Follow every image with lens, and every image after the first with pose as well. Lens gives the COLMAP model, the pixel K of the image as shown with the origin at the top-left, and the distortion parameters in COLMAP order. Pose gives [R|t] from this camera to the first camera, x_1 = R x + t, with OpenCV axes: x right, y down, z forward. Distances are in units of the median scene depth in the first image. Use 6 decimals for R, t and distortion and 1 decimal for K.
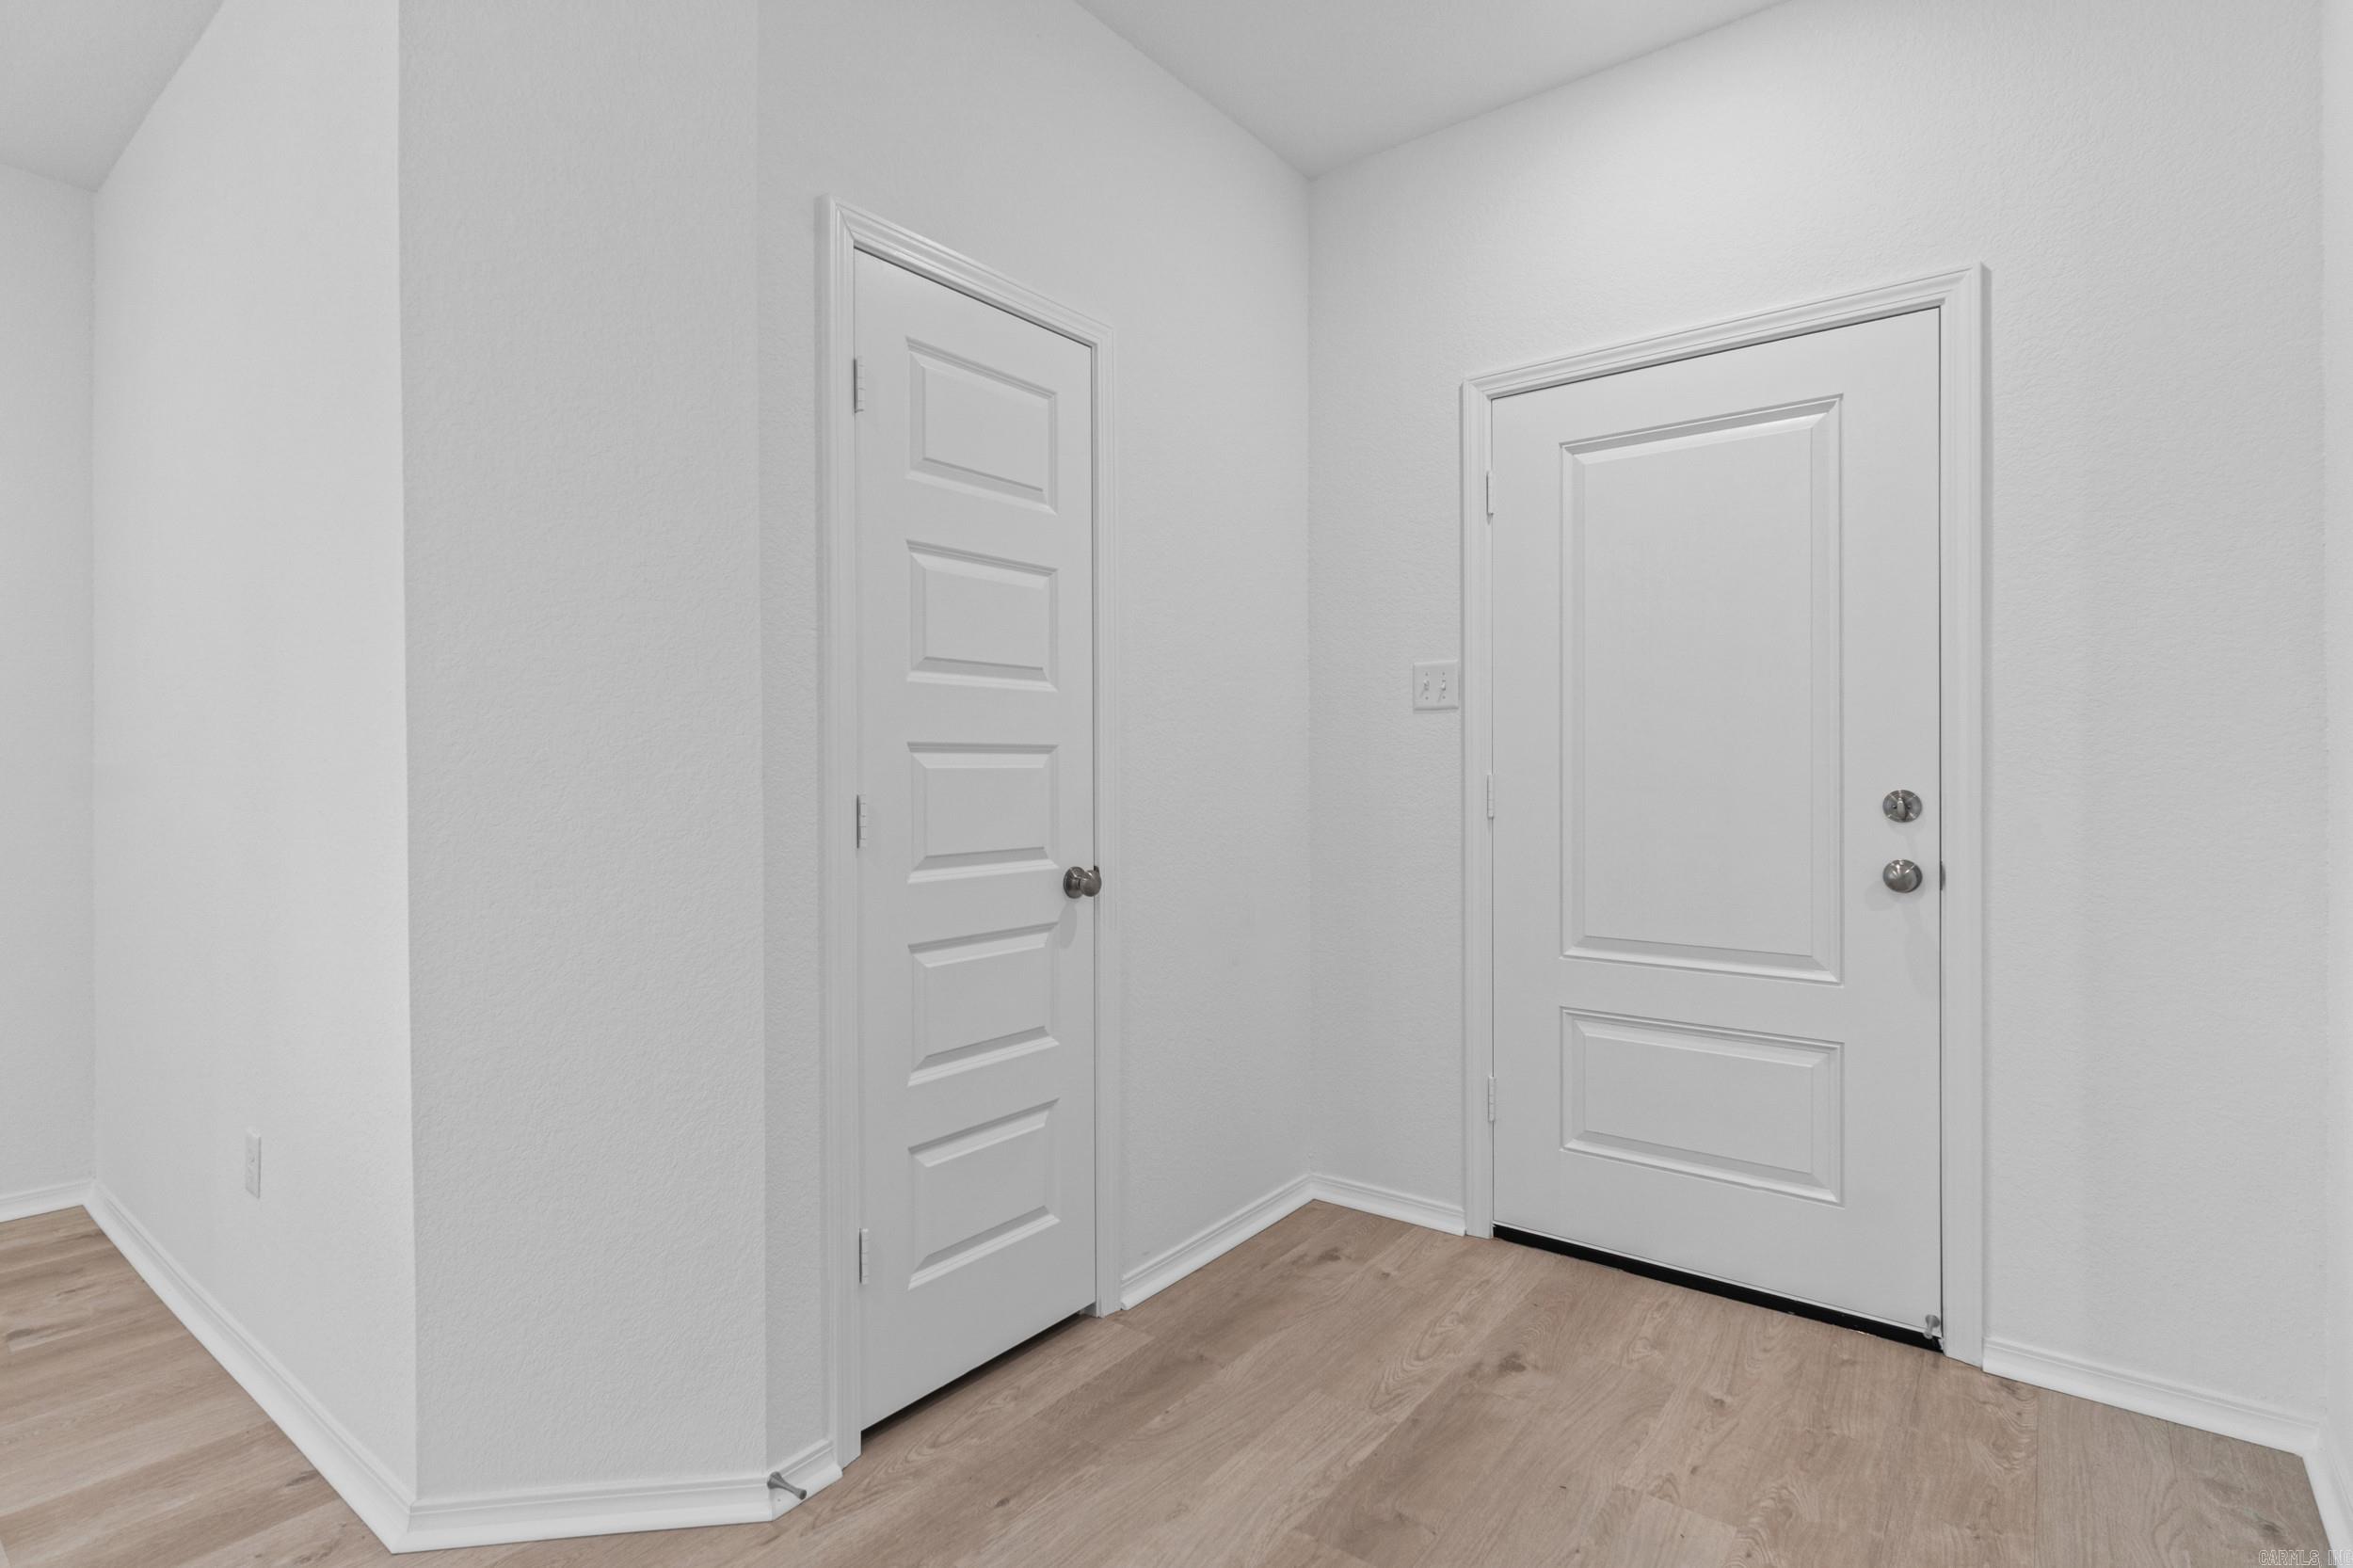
lens RADIAL K [[1154.0, 0, 1152.5], [0, 1154.0, 770.4], [0, 0, 1]] dist [-0.001545, -0.002547]
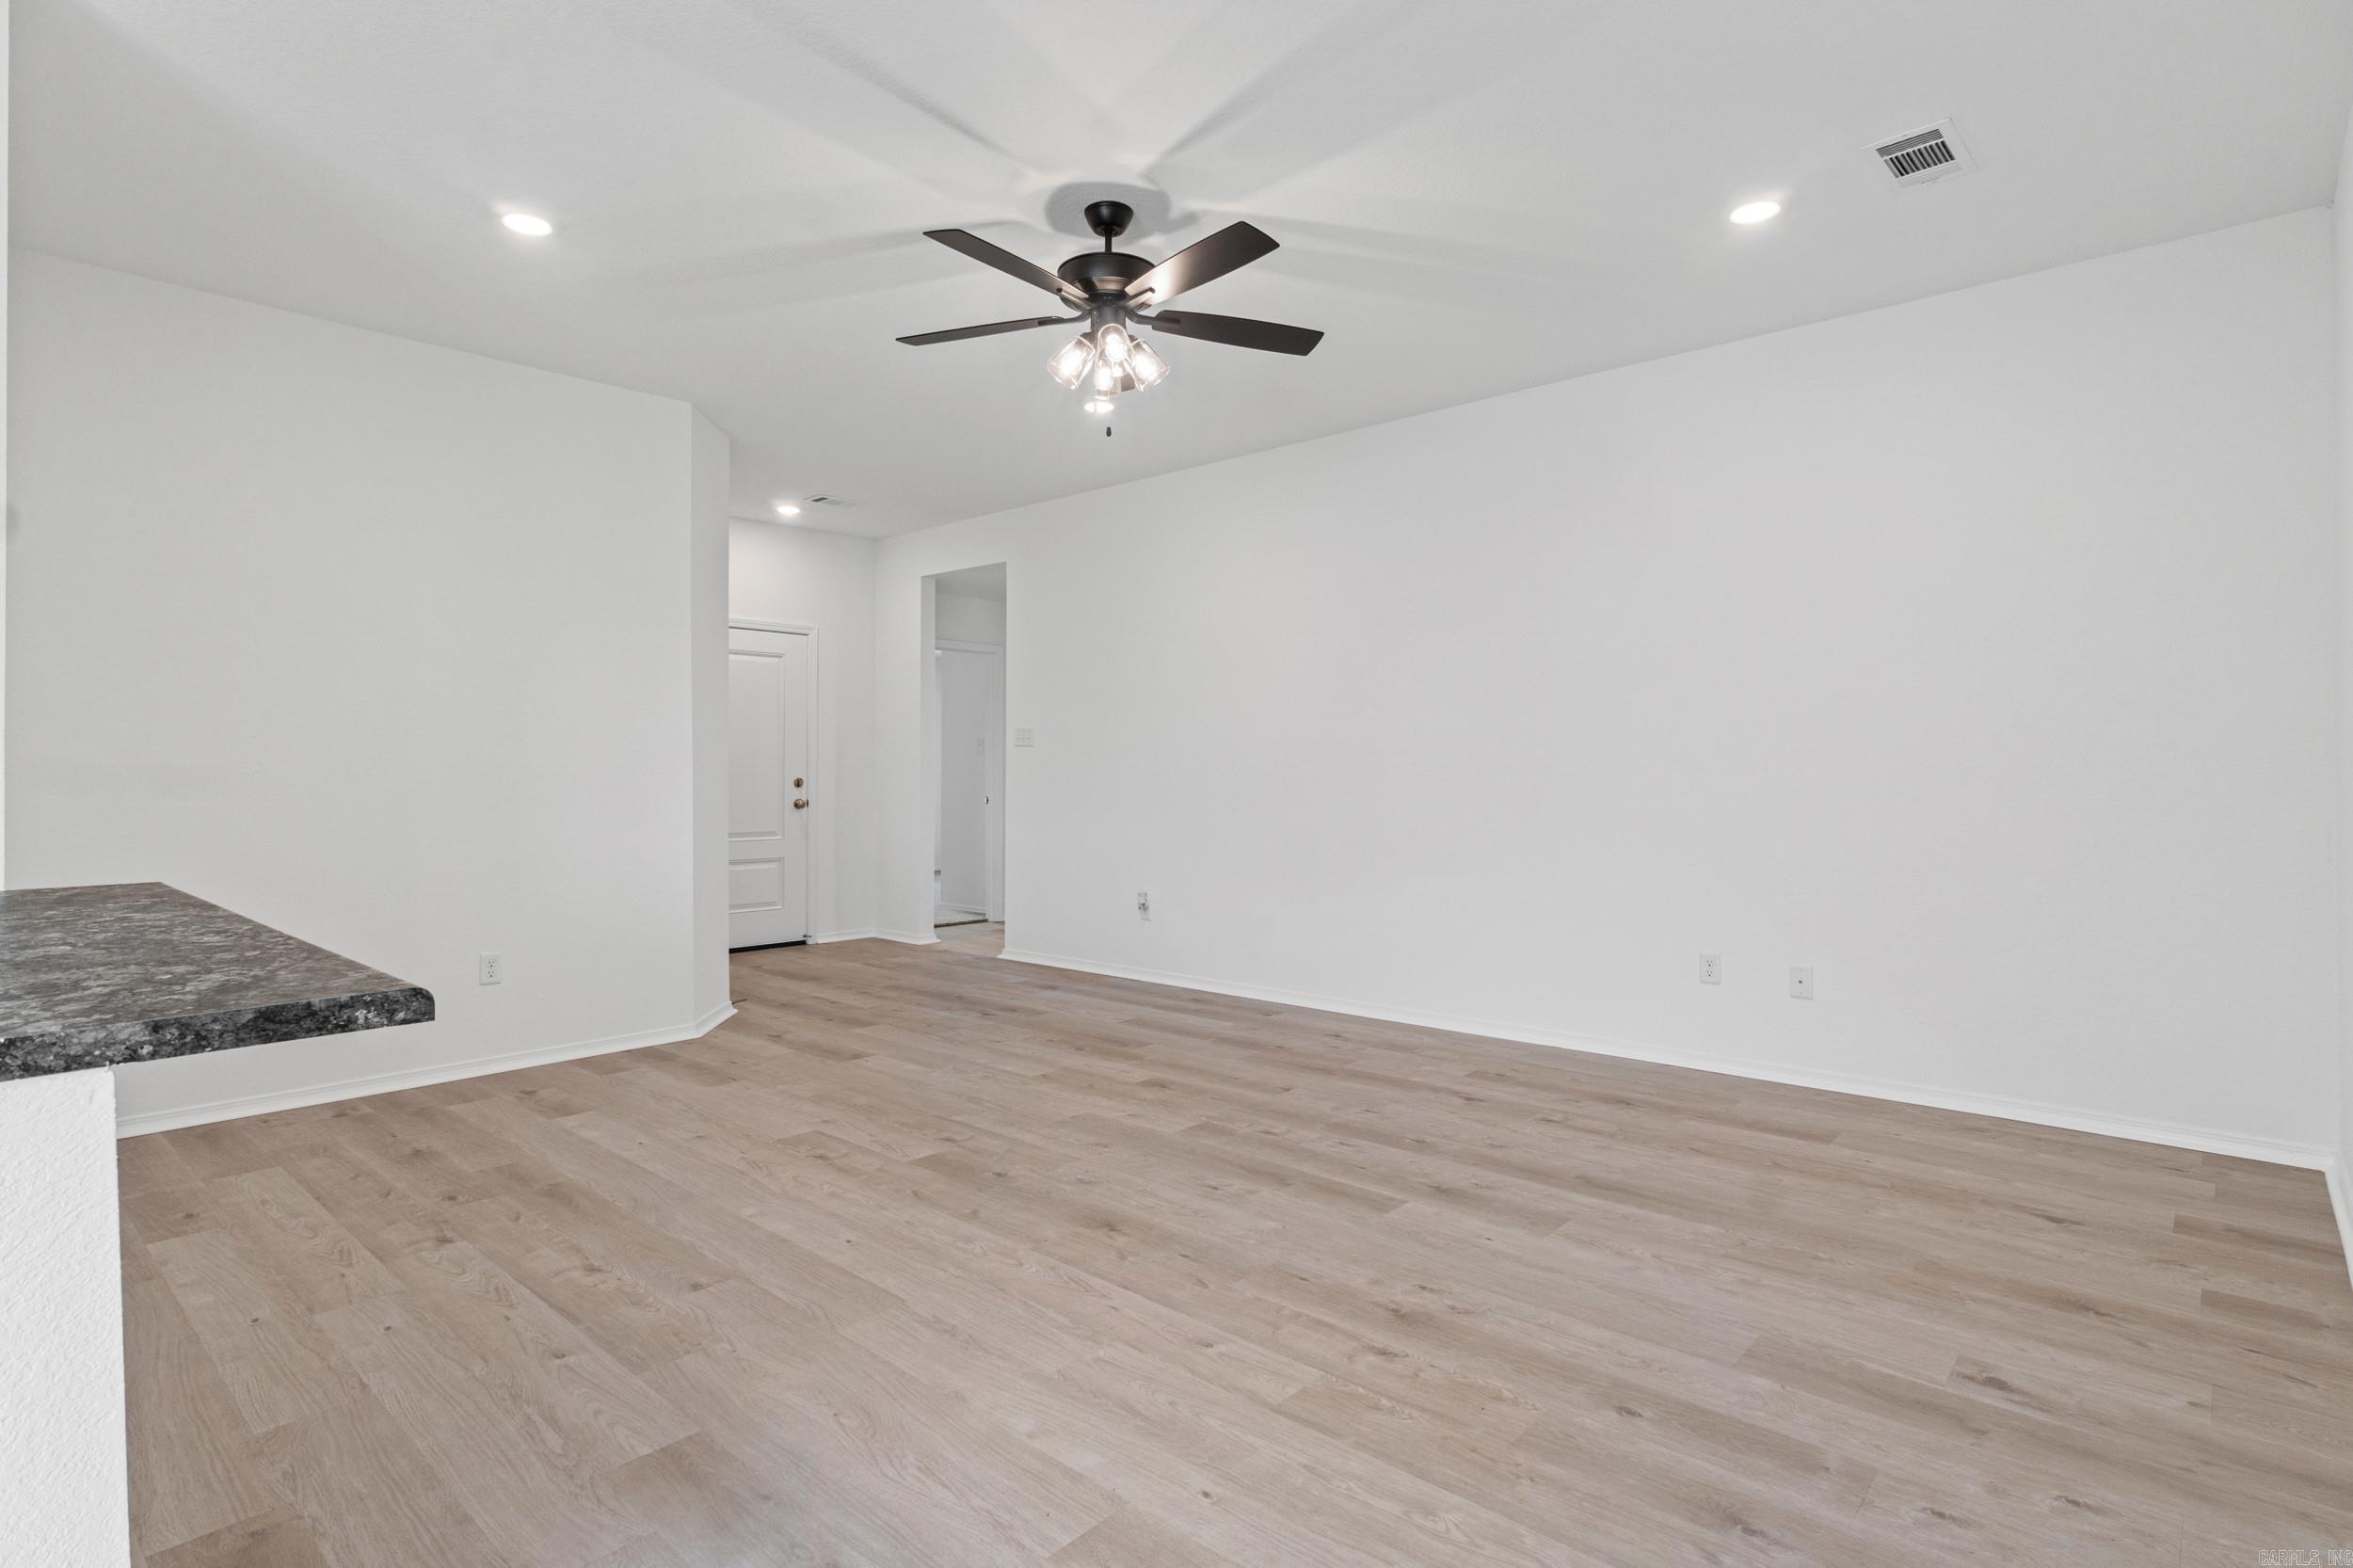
lens RADIAL K [[1186.4, 0, 1174.6], [0, 1186.4, 765.4], [0, 0, 1]] dist [-0.014216, 0.005867]
pose [[0.059930, 0.009509, 0.998157, -2.653684], [0.000720, 0.999954, -0.009570, 0.013545], [-0.998202, 0.001292, 0.059920, -0.283652]]
